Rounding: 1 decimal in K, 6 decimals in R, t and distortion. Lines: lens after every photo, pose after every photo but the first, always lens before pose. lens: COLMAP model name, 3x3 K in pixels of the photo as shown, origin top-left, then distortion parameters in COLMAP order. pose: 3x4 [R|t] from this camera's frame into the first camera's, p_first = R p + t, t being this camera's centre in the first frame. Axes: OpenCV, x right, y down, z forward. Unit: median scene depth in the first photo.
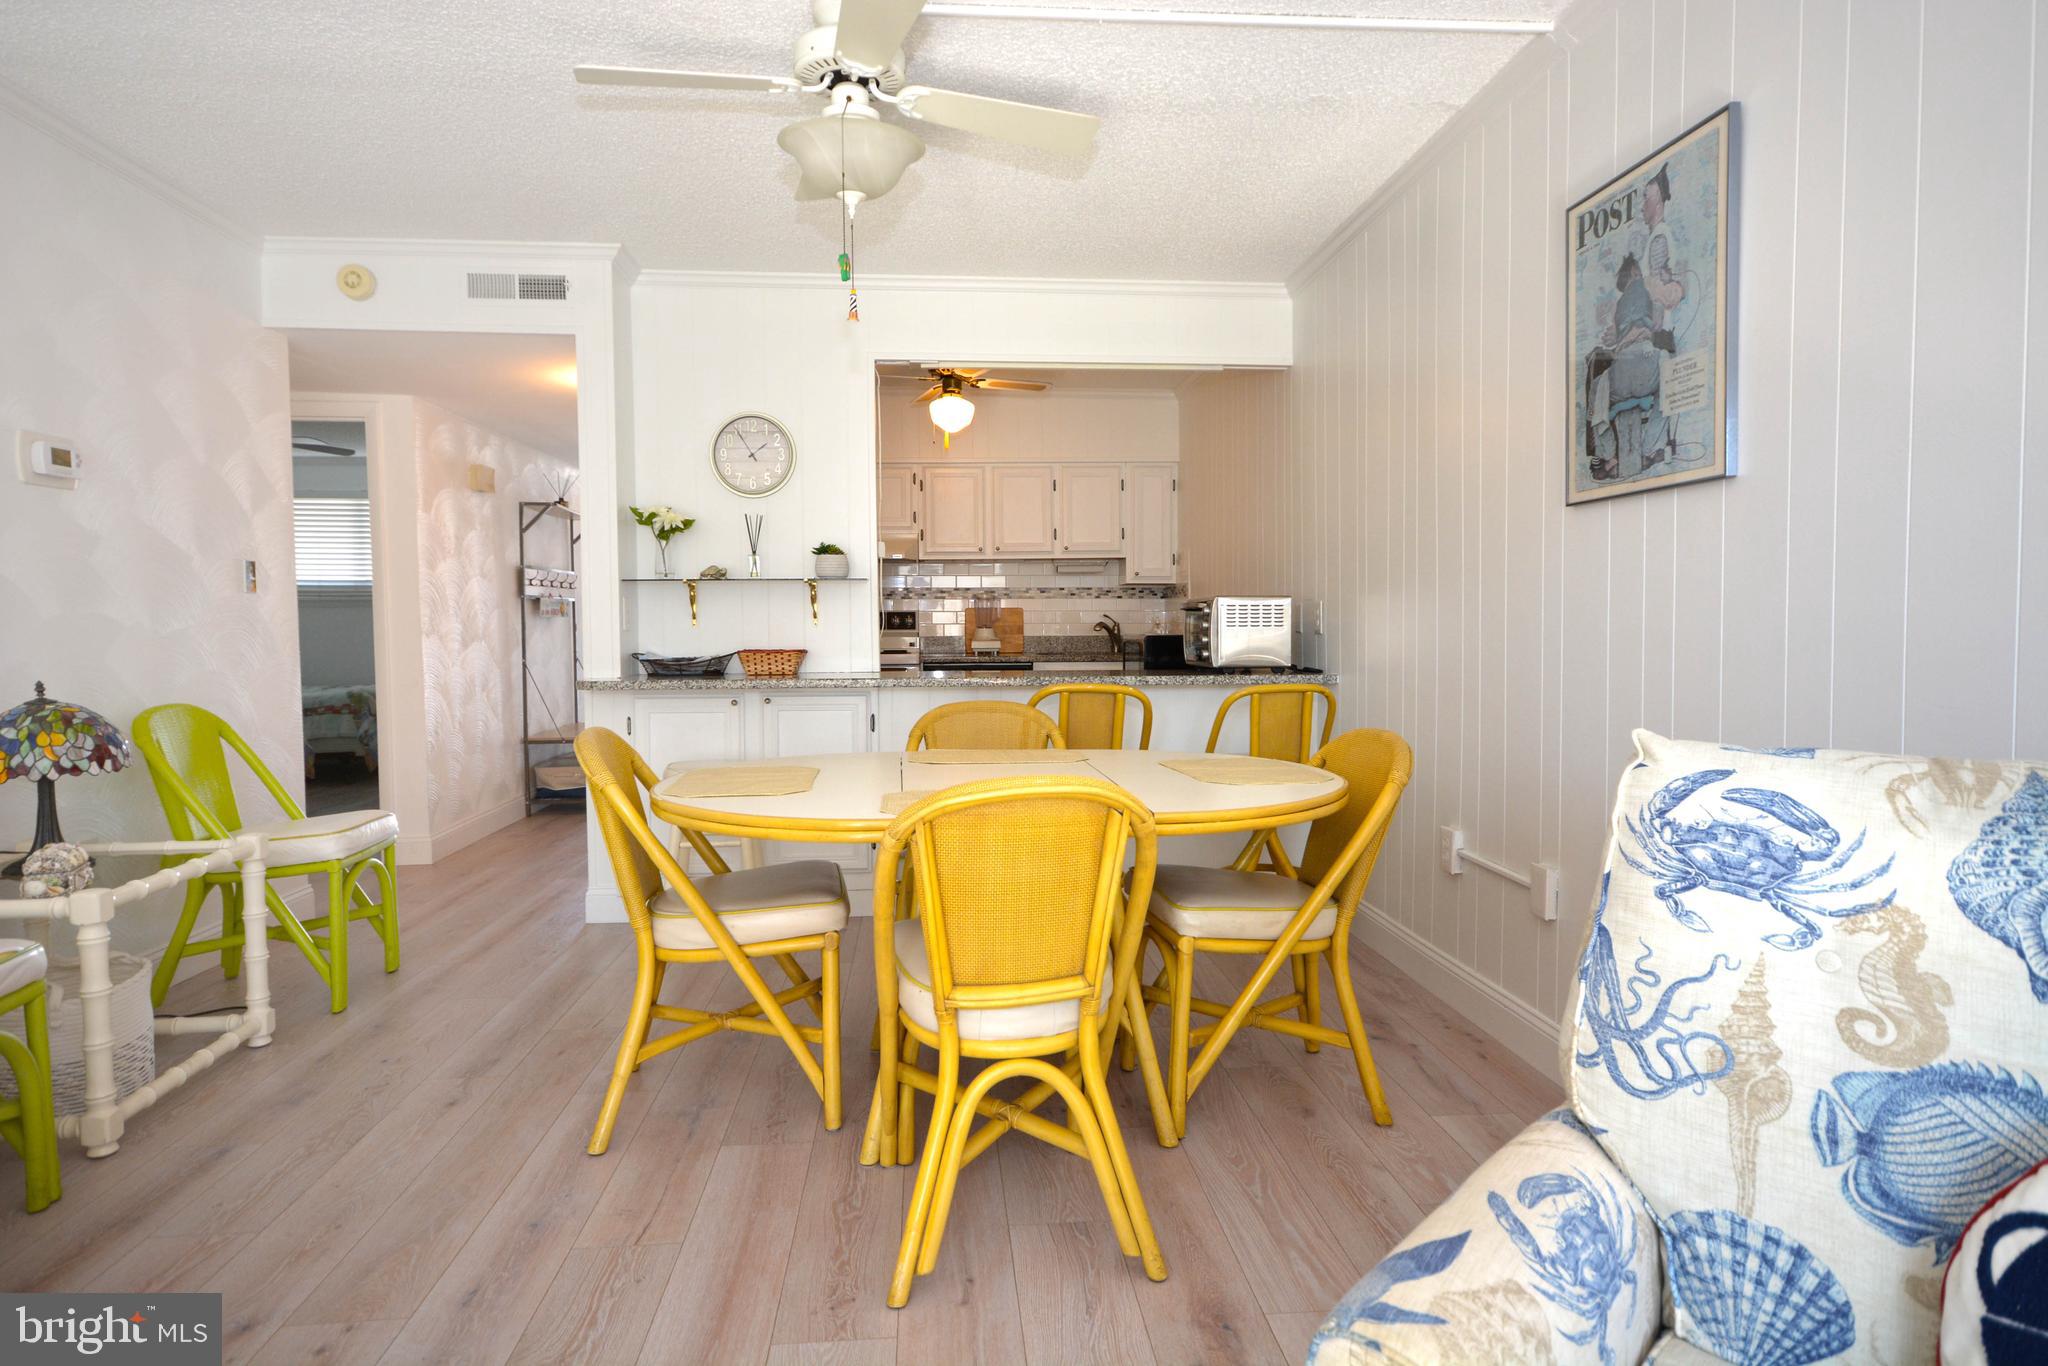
lens RADIAL K [[1174.1, 0, 1015.8], [0, 1174.1, 674.8], [0, 0, 1]] dist [0.023155, 0.001214]
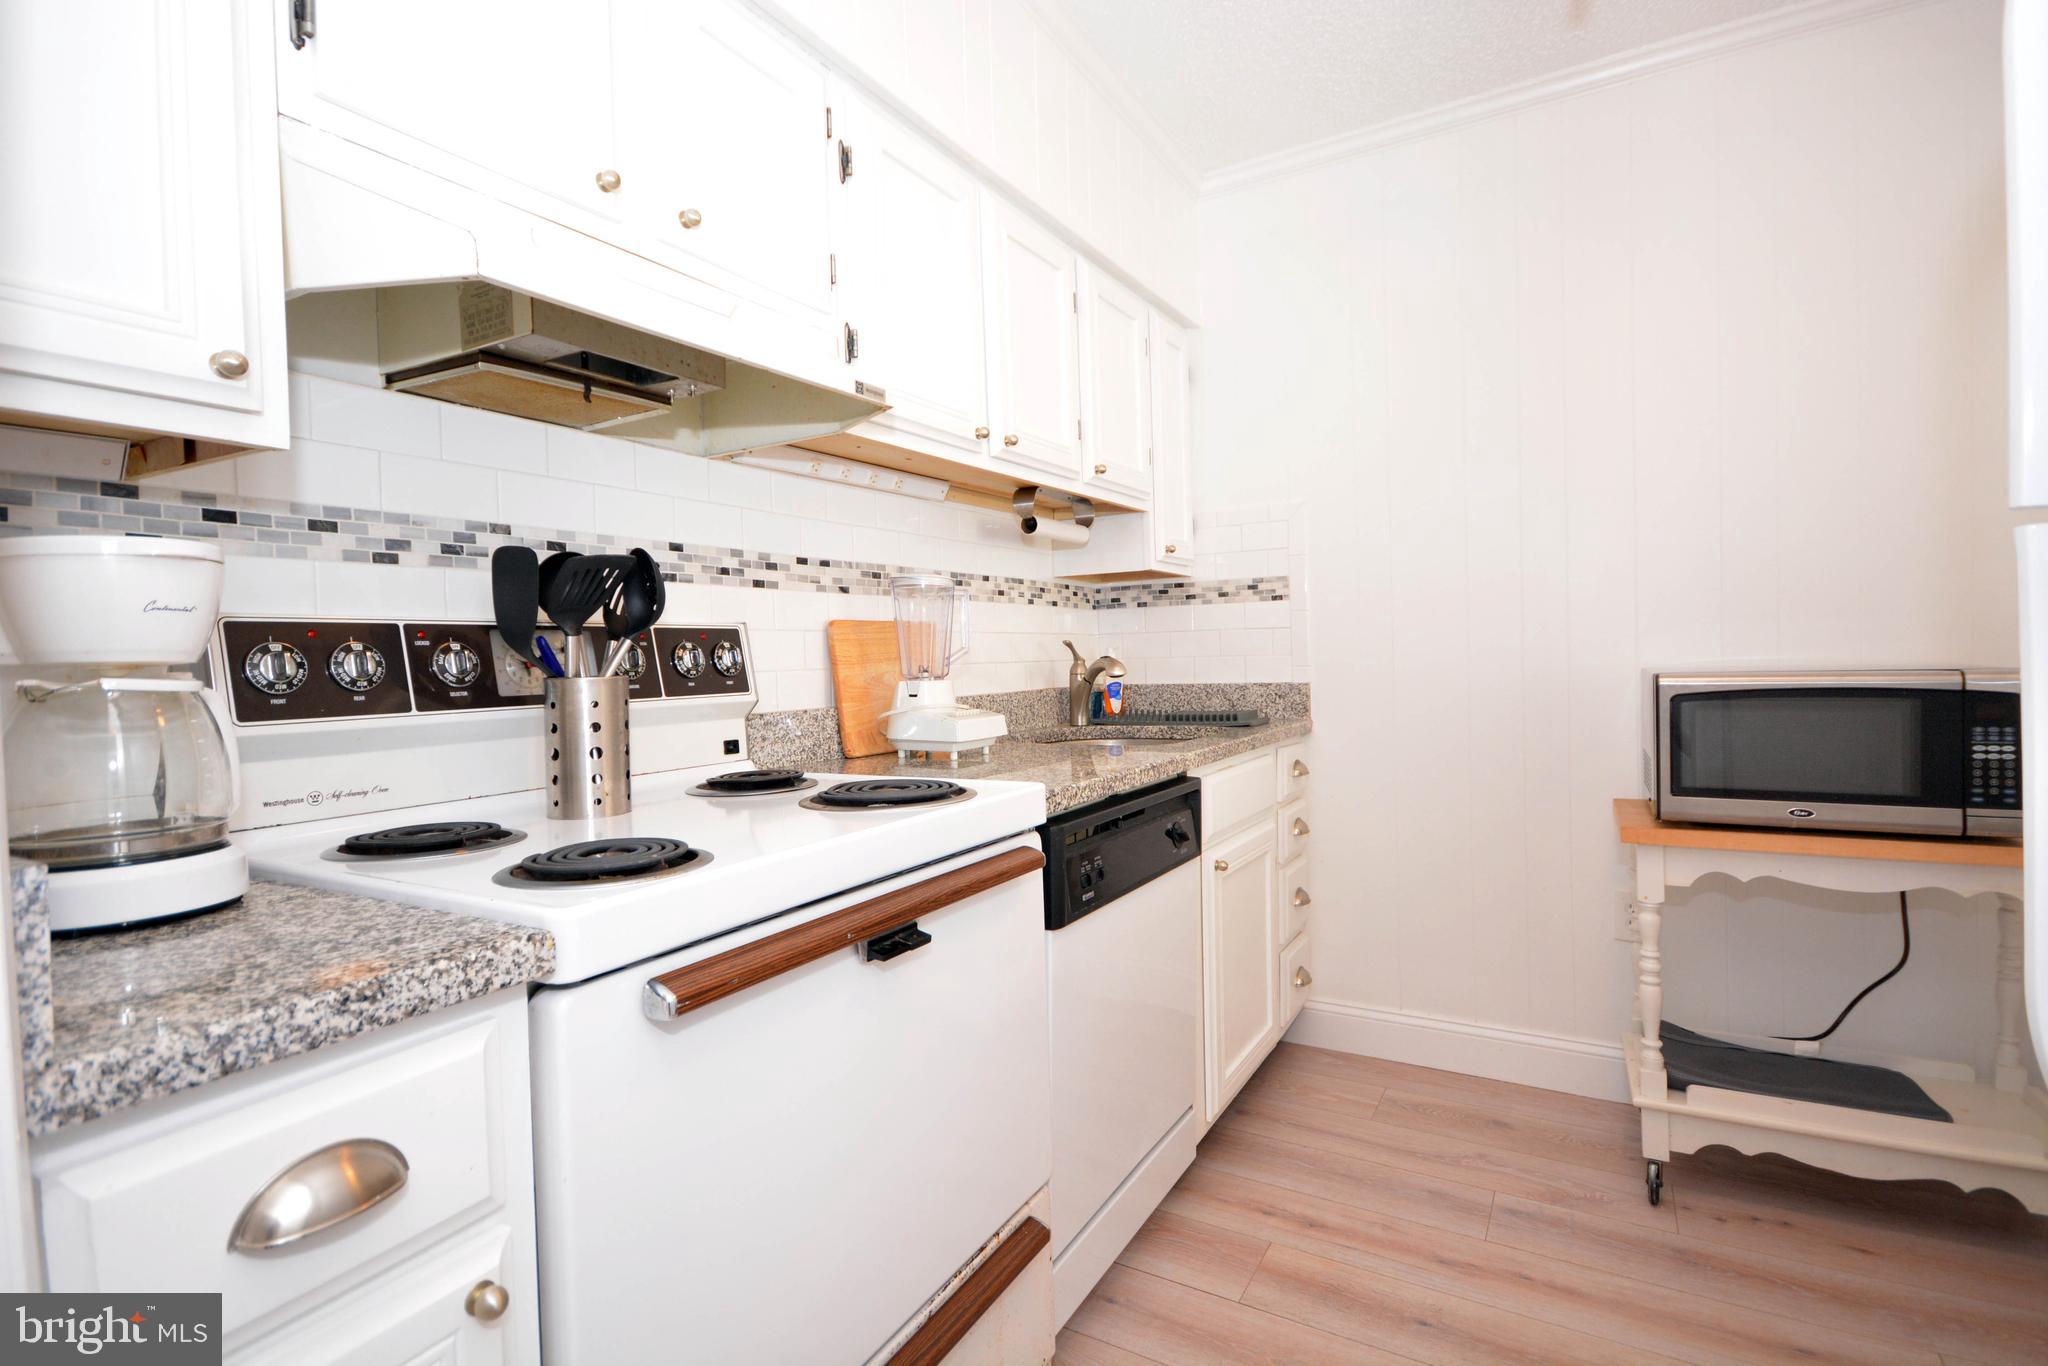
lens RADIAL K [[987.2, 0, 1028.3], [0, 987.2, 676.7], [0, 0, 1]] dist [0.025035, -0.015642]
pose [[0.565201, -0.025921, 0.824546, -0.952554], [0.059116, 0.998209, -0.009141, -0.144037], [-0.822832, 0.053911, 0.565721, 3.262822]]
